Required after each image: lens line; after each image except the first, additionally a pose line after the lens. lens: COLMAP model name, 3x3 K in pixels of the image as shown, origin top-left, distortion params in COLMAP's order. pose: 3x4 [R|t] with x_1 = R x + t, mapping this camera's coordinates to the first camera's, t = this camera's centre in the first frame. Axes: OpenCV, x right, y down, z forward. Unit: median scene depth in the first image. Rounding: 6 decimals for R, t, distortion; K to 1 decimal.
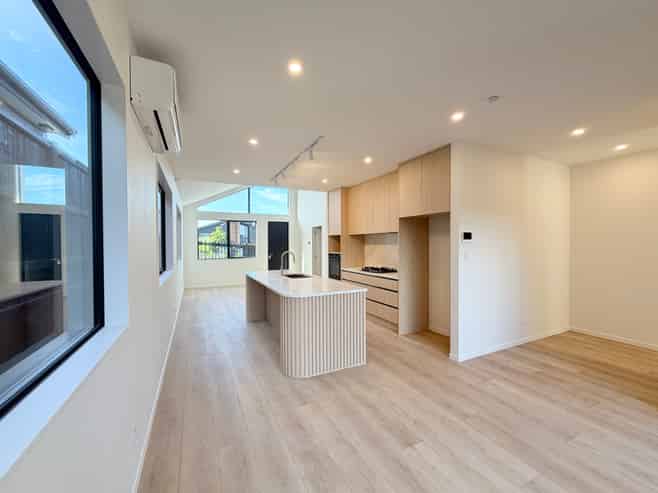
lens RADIAL K [[265.1, 0, 326.8], [0, 265.1, 245.2], [0, 0, 1]] dist [0.004213, 0.000338]
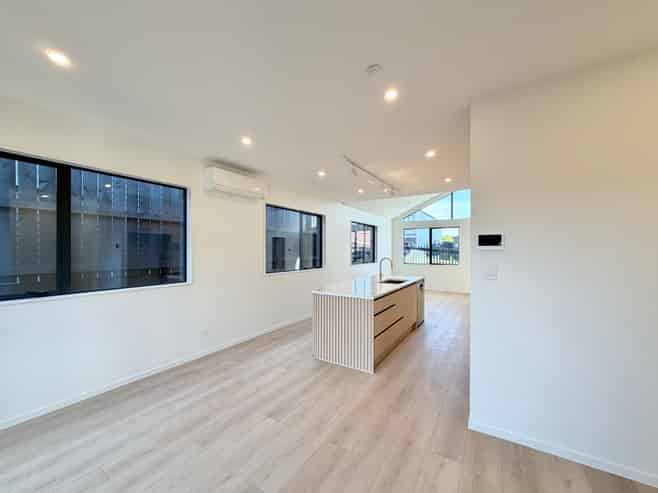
lens RADIAL K [[265.1, 0, 330.0], [0, 265.1, 247.7], [0, 0, 1]] dist [0.004213, 0.000338]
pose [[0.536050, 0.001120, -0.844186, 0.999268], [-0.015048, 0.999853, -0.008230, -0.006417], [0.844052, 0.017115, 0.535988, 0.384311]]
